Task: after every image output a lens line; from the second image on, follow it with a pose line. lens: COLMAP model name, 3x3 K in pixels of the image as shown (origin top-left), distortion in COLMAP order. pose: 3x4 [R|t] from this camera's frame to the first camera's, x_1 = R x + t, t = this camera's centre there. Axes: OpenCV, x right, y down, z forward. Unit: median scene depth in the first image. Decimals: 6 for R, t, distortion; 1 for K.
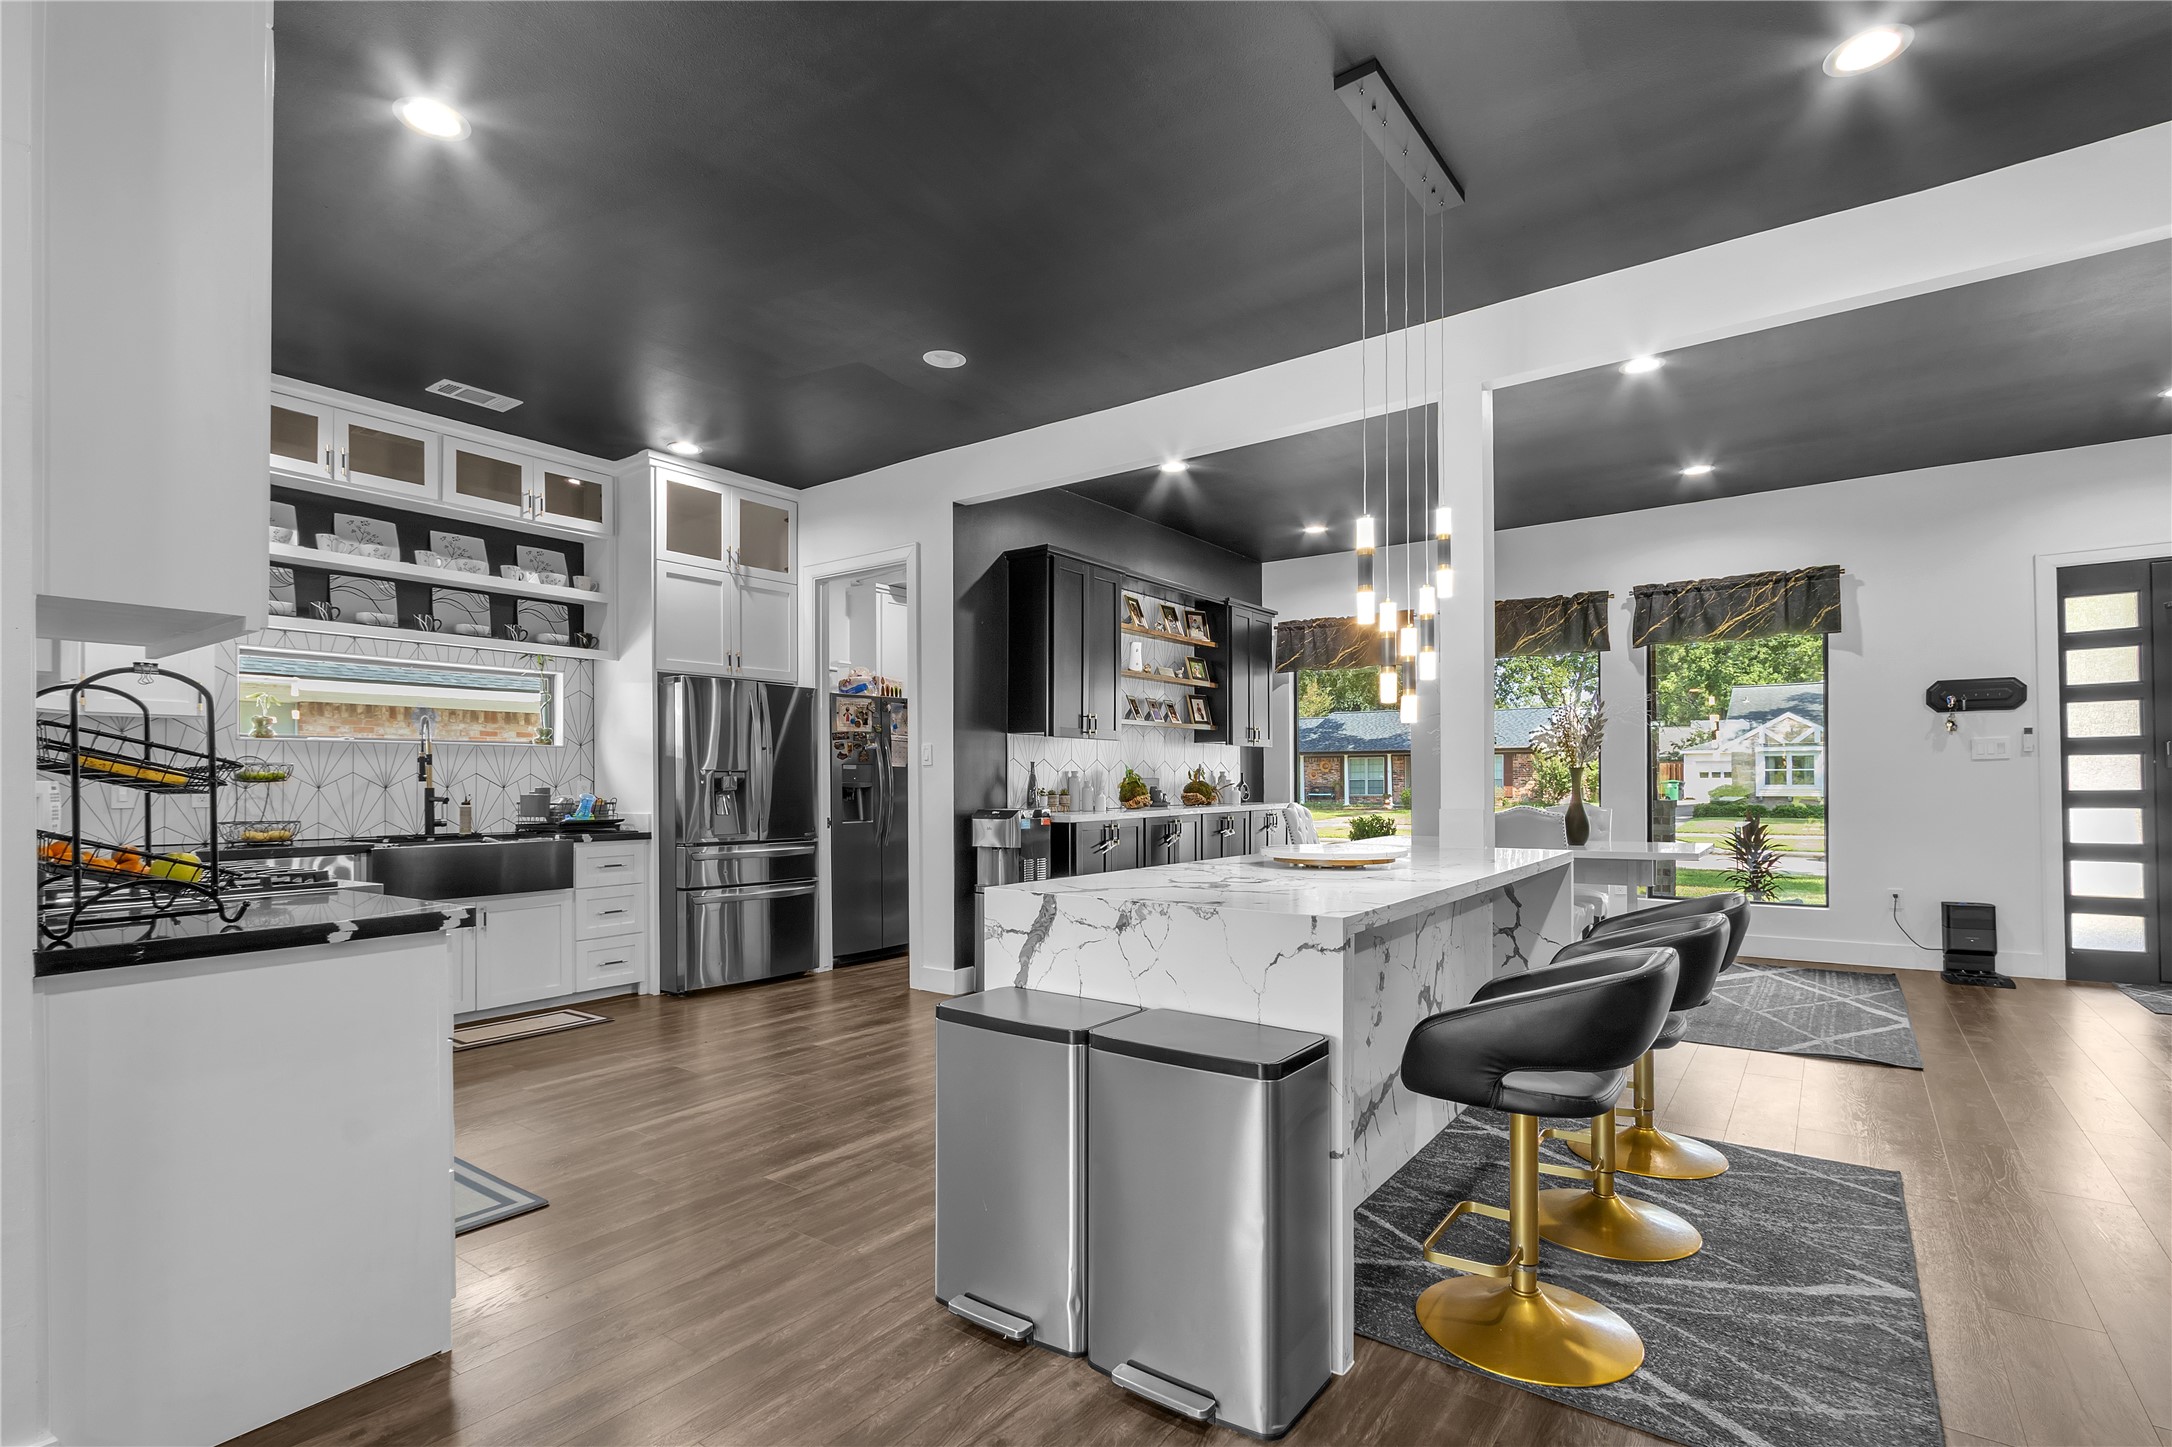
lens RADIAL K [[1032.2, 0, 1087.3], [0, 1032.2, 779.7], [0, 0, 1]] dist [-0.001433, -0.000962]
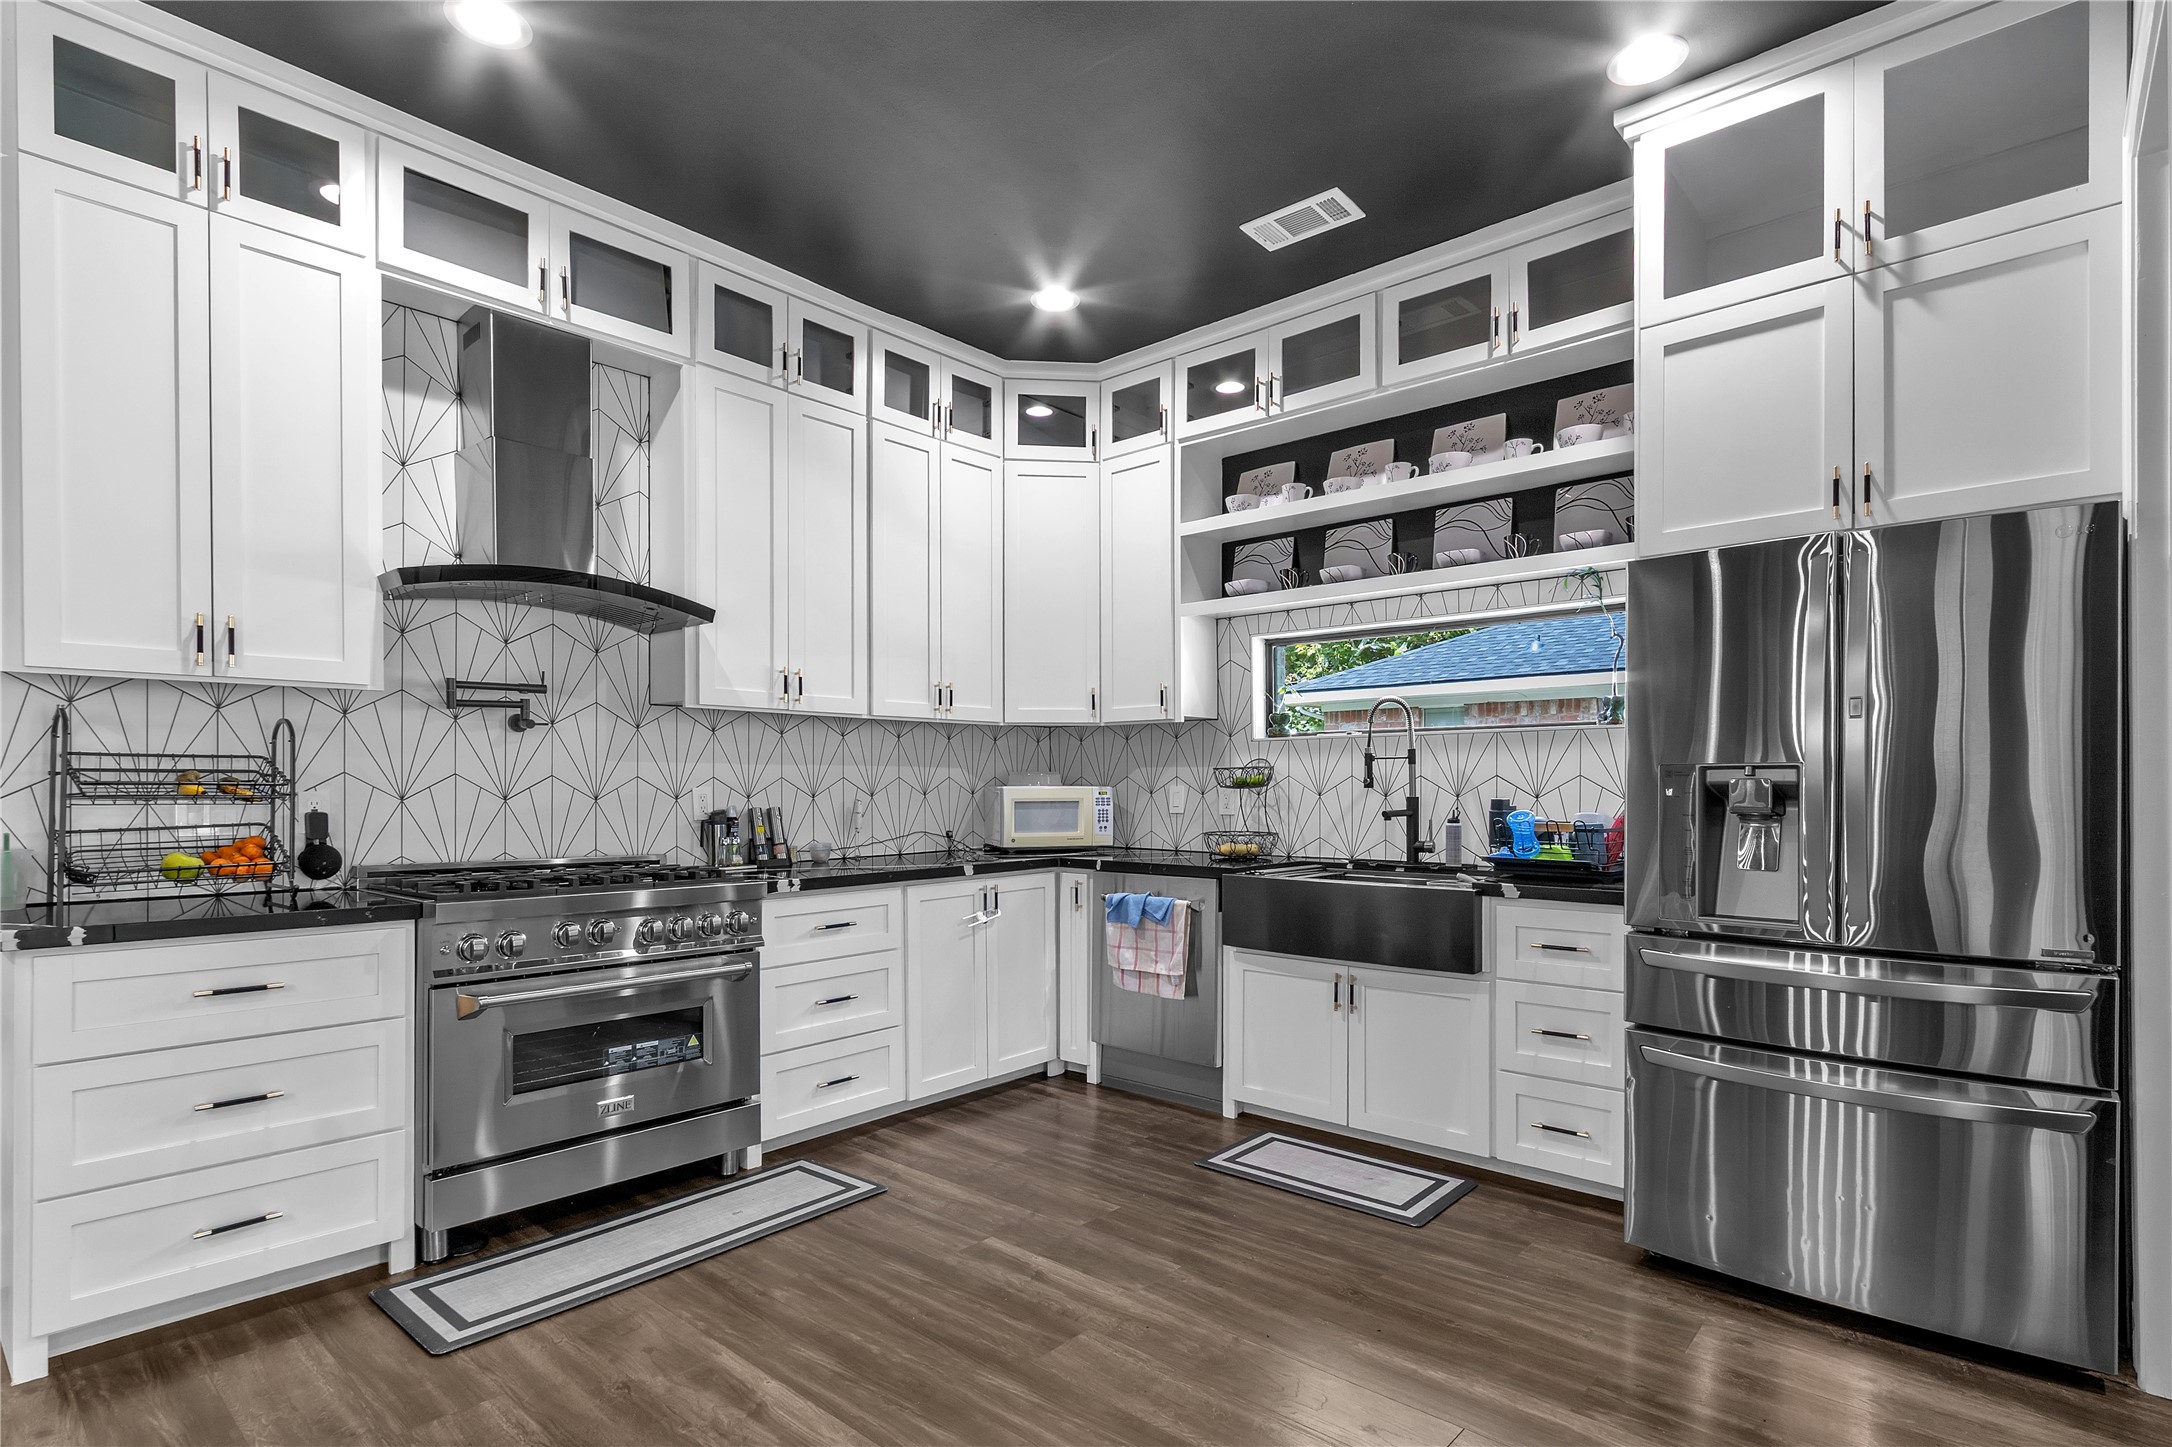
lens RADIAL K [[1074.7, 0, 1092.7], [0, 1074.7, 792.6], [0, 0, 1]] dist [-0.001226, -0.000001]
pose [[-0.083782, 0.008215, -0.996450, 0.120211], [0.004818, 0.999958, 0.007839, -0.001743], [0.996472, -0.004144, -0.083818, 0.881722]]
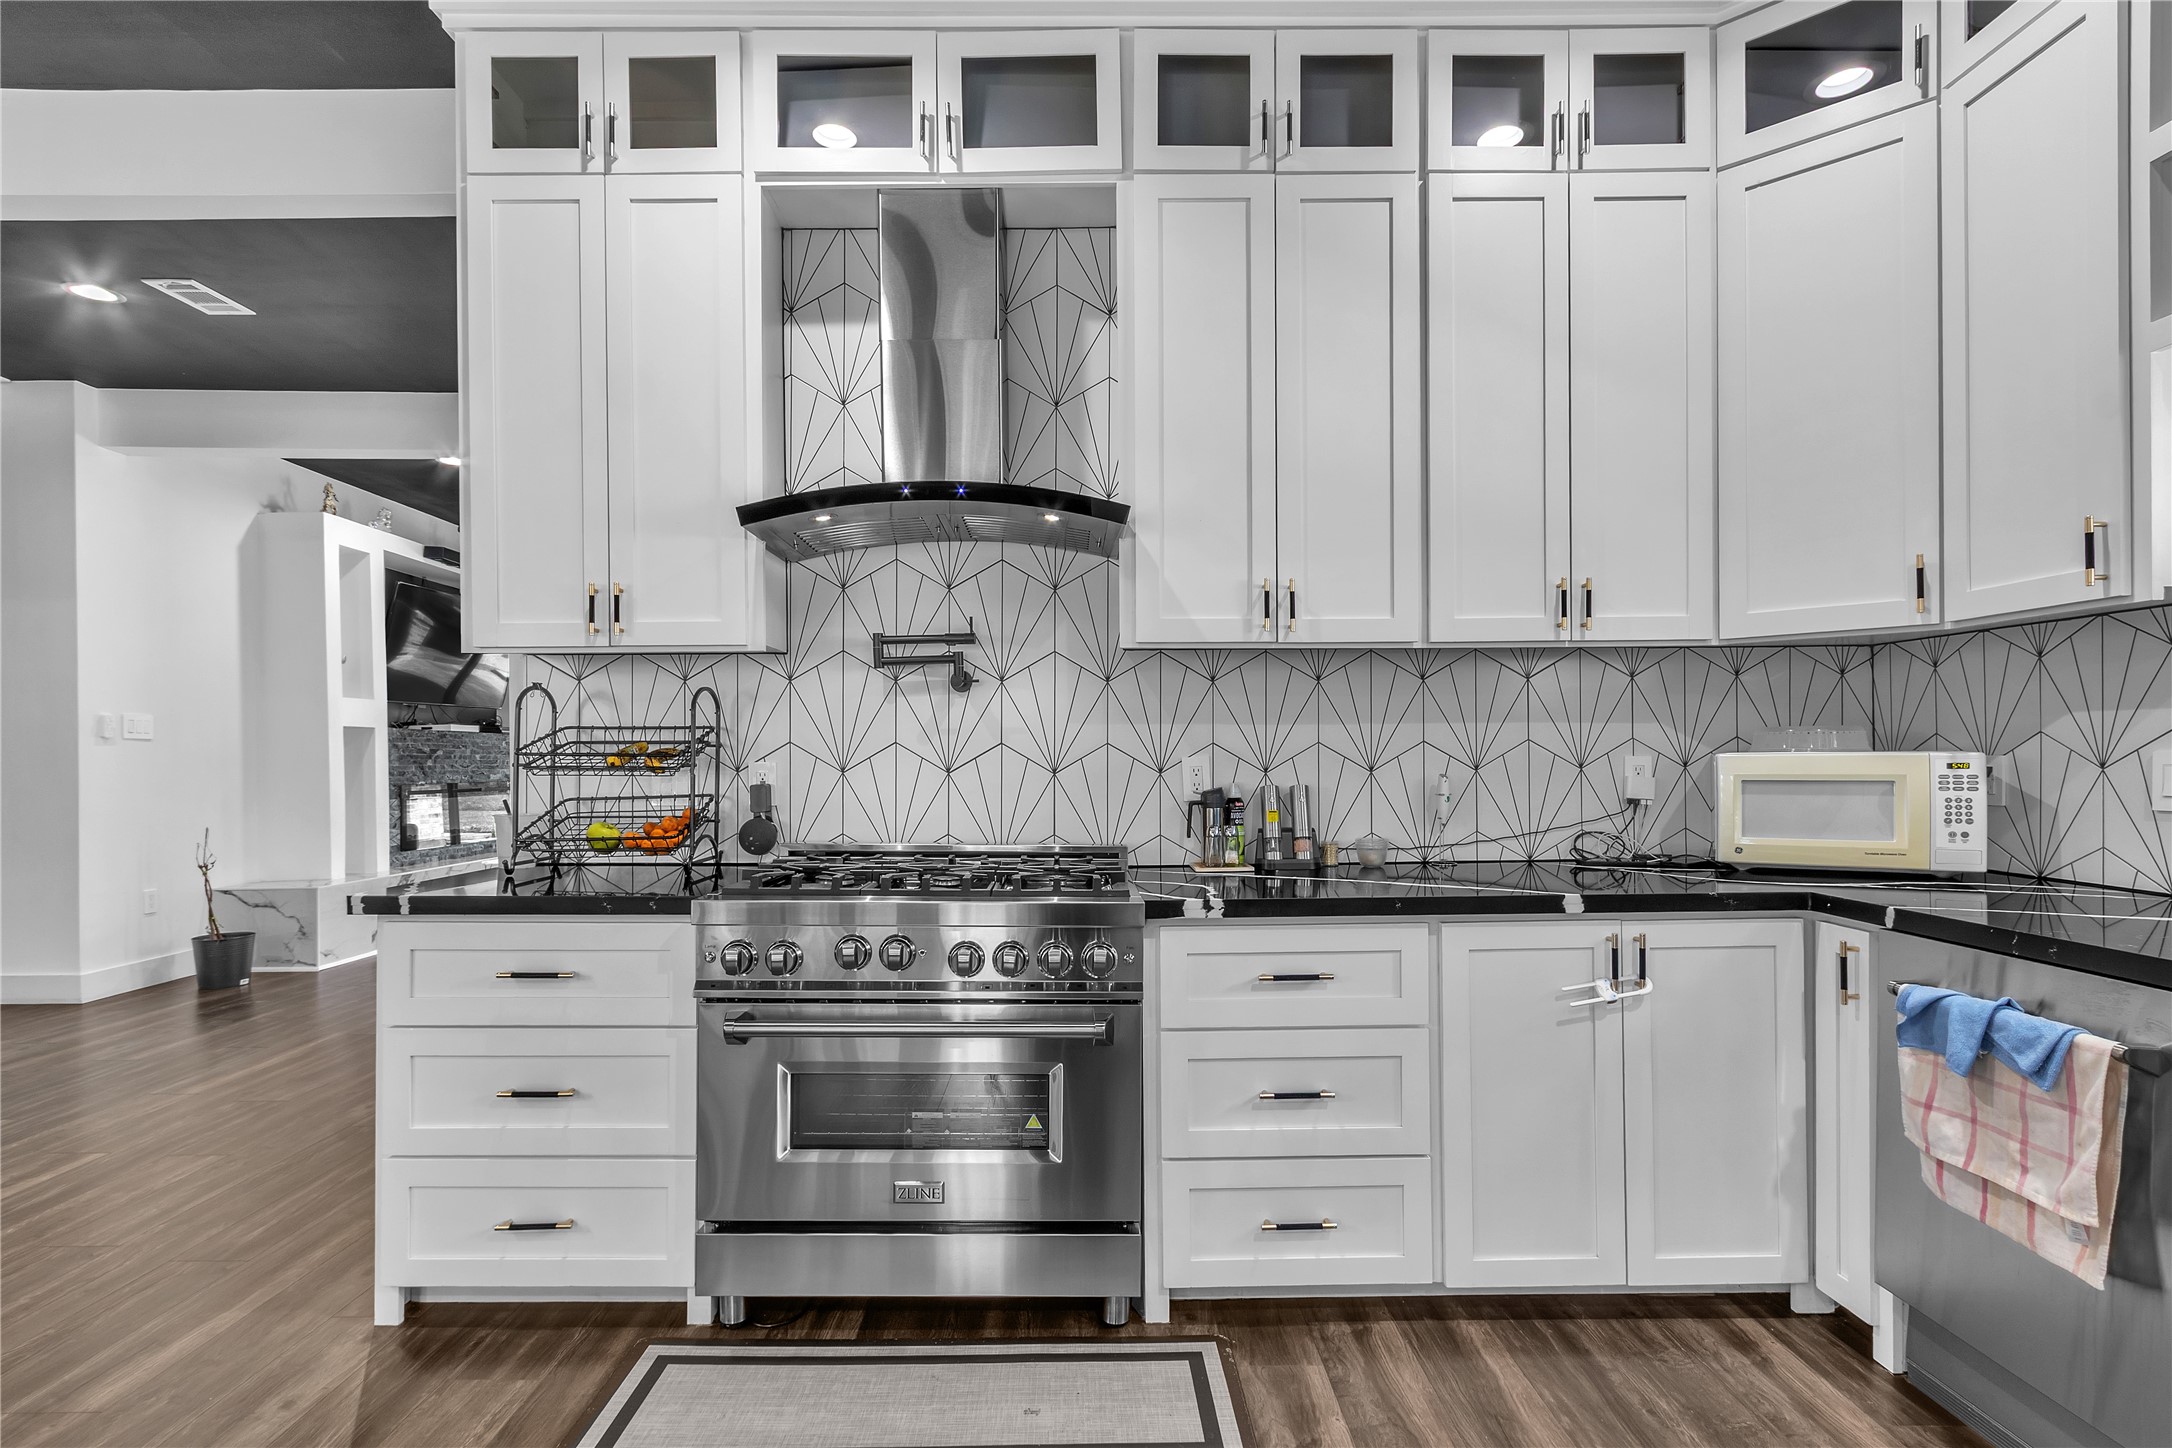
lens RADIAL K [[1032.2, 0, 1084.0], [0, 1032.2, 757.5], [0, 0, 1]] dist [-0.001433, -0.000962]
pose [[-0.801640, 0.006205, -0.597775, -0.245321], [0.008117, 0.999967, -0.000505, -0.000537], [0.597752, -0.005257, -0.801663, 0.943288]]
